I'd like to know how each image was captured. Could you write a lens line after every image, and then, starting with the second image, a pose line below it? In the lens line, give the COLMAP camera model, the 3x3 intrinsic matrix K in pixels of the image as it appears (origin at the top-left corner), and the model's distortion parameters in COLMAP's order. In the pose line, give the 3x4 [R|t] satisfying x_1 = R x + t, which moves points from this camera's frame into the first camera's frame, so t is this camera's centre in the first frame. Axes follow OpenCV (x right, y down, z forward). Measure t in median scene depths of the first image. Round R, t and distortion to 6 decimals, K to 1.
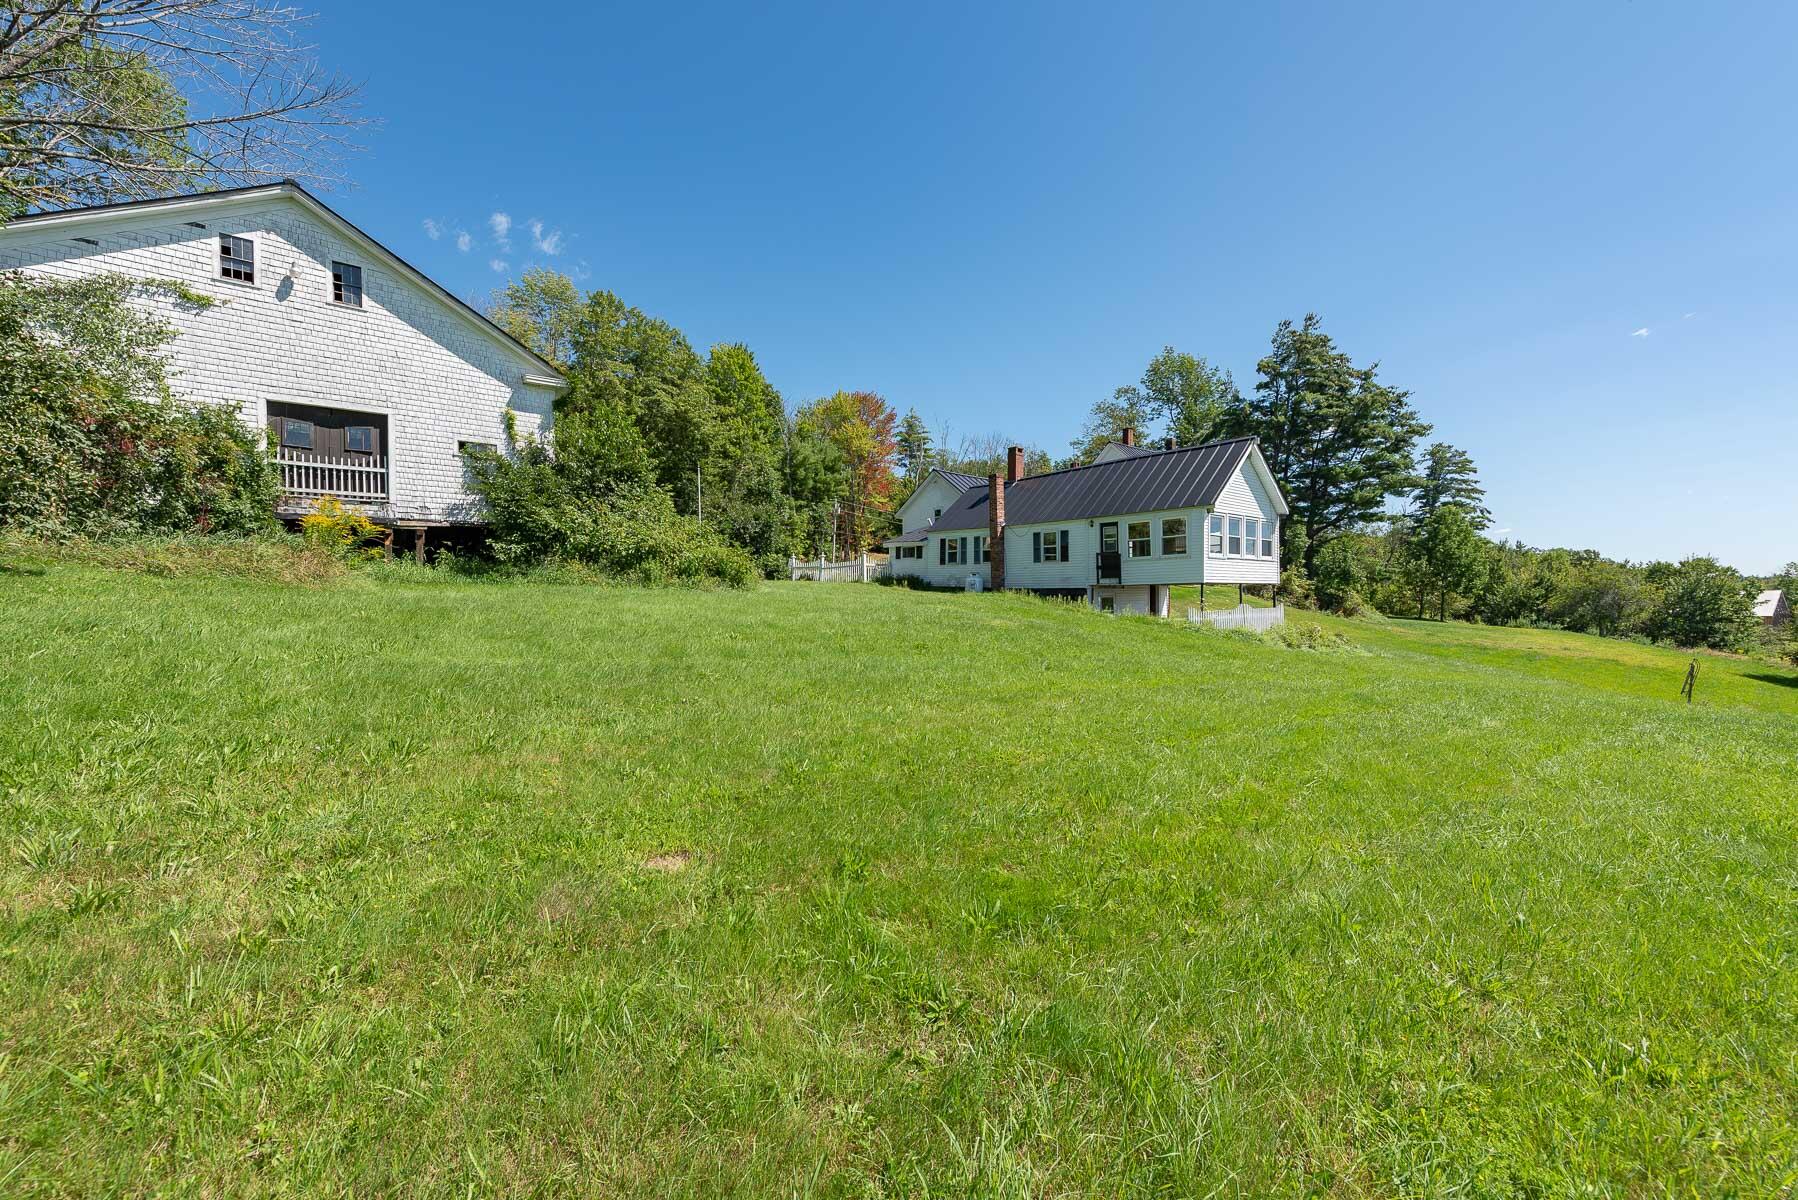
lens RADIAL K [[703.9, 0, 891.6], [0, 703.9, 599.6], [0, 0, 1]] dist [-0.002236, -0.000272]
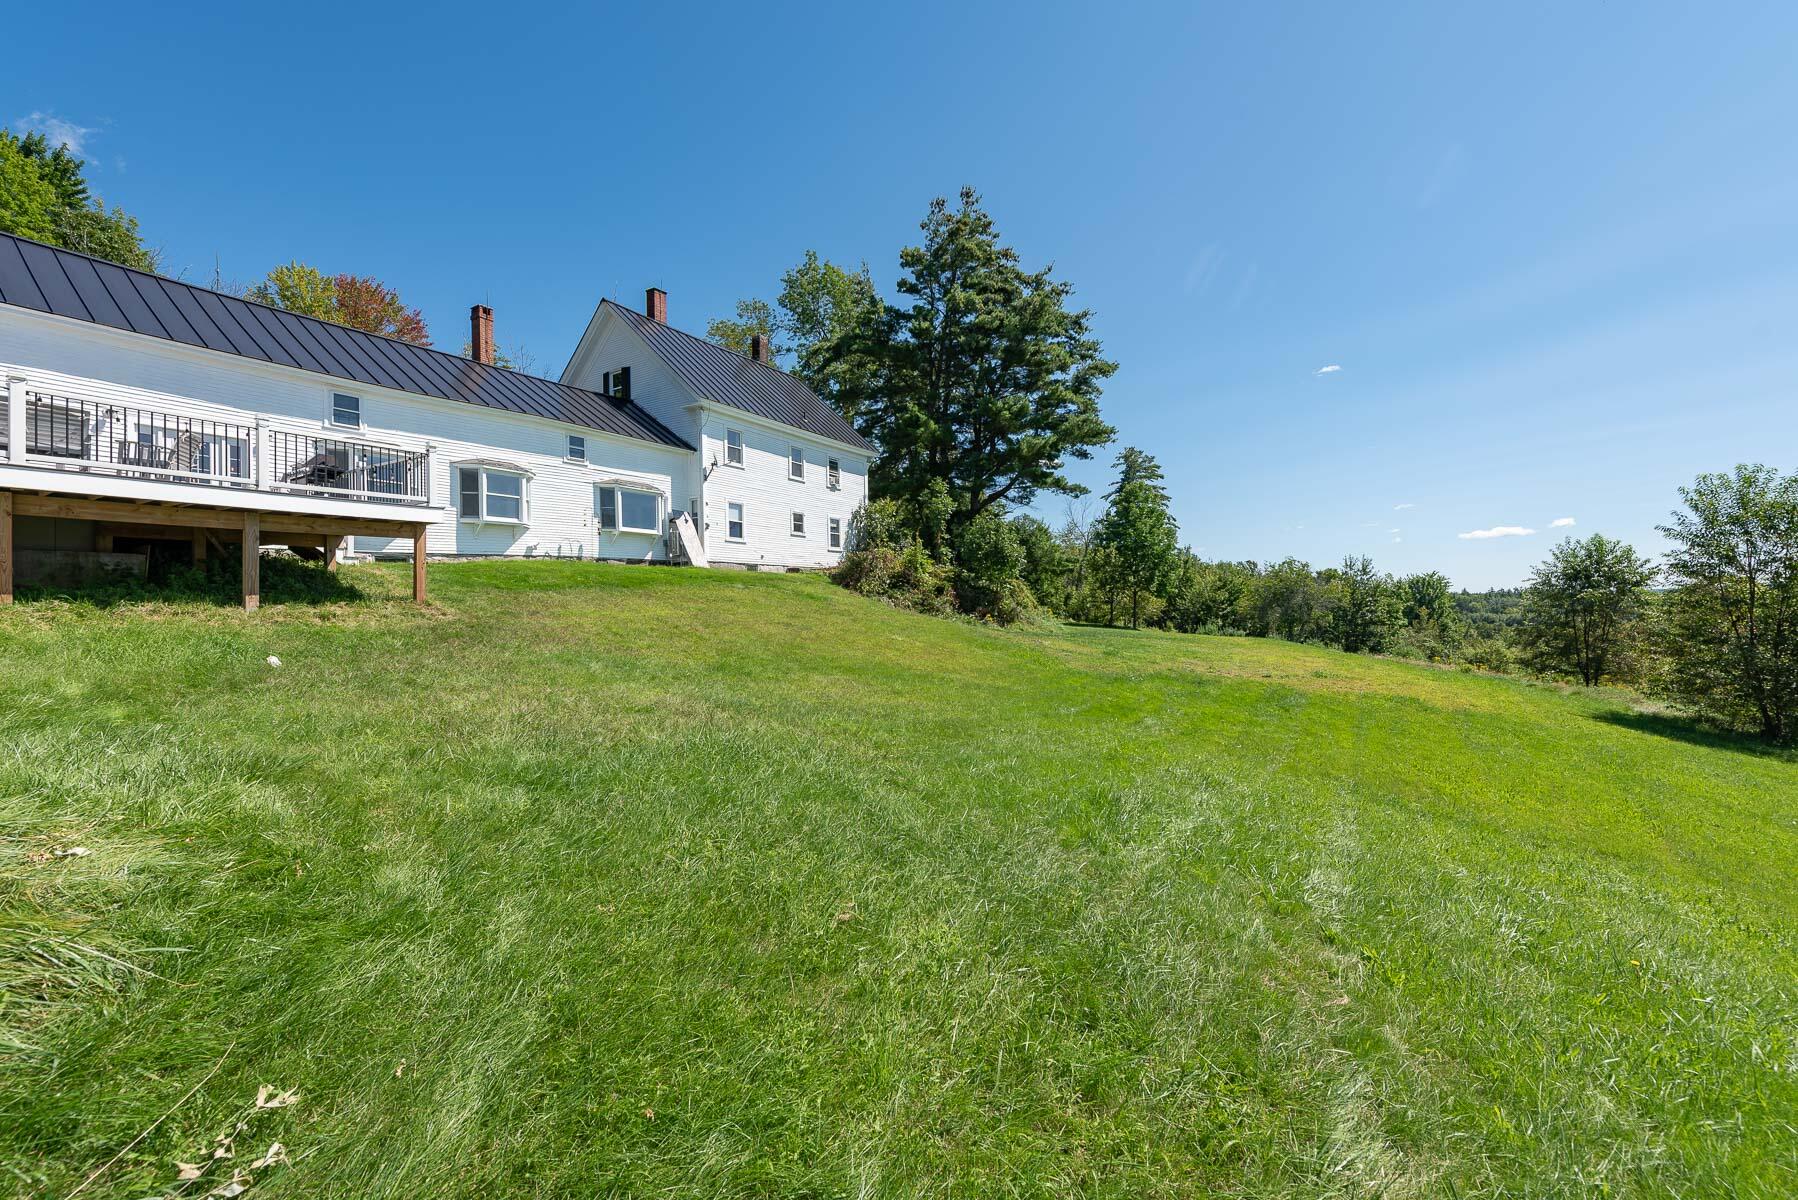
lens RADIAL K [[703.9, 0, 903.5], [0, 703.9, 602.3], [0, 0, 1]] dist [-0.002236, -0.000272]
pose [[0.942098, -0.004828, 0.335303, 0.262048], [0.011088, 0.999798, -0.016758, 0.010538], [-0.335155, 0.019505, 0.941961, 0.327327]]
